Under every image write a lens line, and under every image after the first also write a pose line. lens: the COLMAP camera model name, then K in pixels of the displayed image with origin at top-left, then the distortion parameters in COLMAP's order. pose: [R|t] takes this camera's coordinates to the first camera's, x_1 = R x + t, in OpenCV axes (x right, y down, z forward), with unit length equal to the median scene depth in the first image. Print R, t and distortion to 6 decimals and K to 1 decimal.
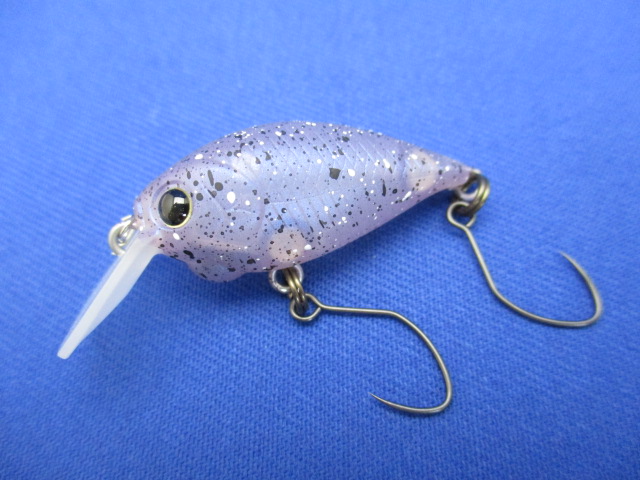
lens RADIAL K [[549.2, 0, 319.2], [0, 549.2, 224.3], [0, 0, 1]] dist [-0.016574, 0.005522]
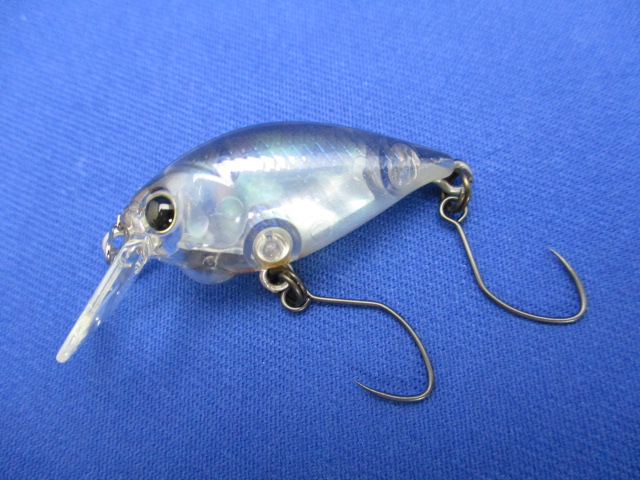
lens RADIAL K [[522.7, 0, 319.5], [0, 522.7, 257.3], [0, 0, 1]] dist [0.124260, -0.269847]
pose [[0.998047, -0.060367, -0.016092, 0.130813], [0.061766, 0.992125, 0.108967, -0.112501], [0.009388, -0.109748, 0.993915, 0.045814]]
